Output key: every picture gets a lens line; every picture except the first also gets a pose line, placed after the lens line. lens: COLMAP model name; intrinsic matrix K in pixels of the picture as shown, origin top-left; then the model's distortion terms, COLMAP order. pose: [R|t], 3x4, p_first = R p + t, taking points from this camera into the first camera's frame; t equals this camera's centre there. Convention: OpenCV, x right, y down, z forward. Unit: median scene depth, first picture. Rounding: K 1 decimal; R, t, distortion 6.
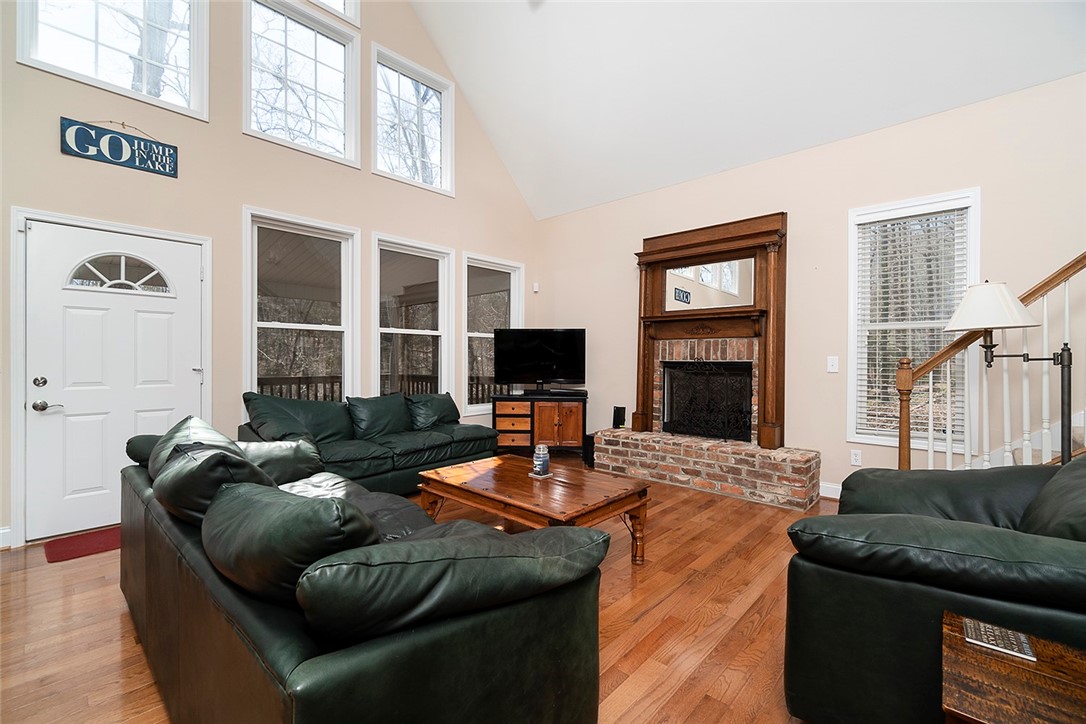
lens RADIAL K [[463.5, 0, 540.4], [0, 463.5, 362.7], [0, 0, 1]] dist [-0.005298, 0.000779]
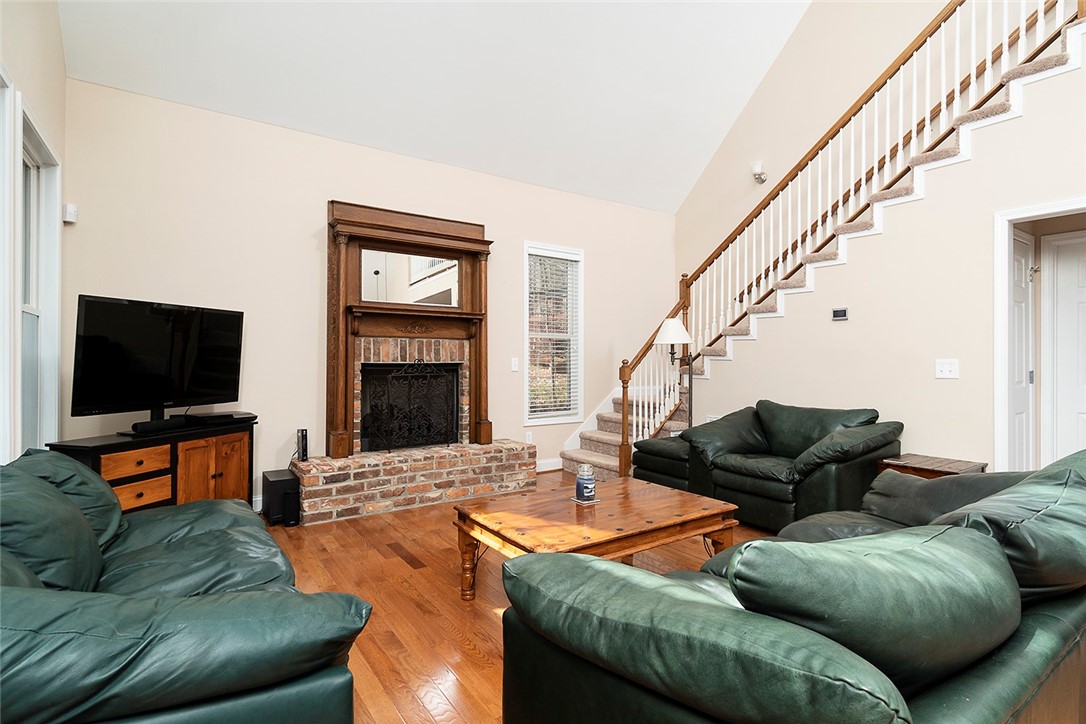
lens RADIAL K [[523.8, 0, 542.0], [0, 523.8, 358.7], [0, 0, 1]] dist [0.001853, -0.000019]
pose [[0.215925, -0.001704, 0.976408, -0.595219], [0.005451, 0.999985, 0.000540, -0.010520], [-0.976395, 0.005205, 0.215931, 0.547427]]
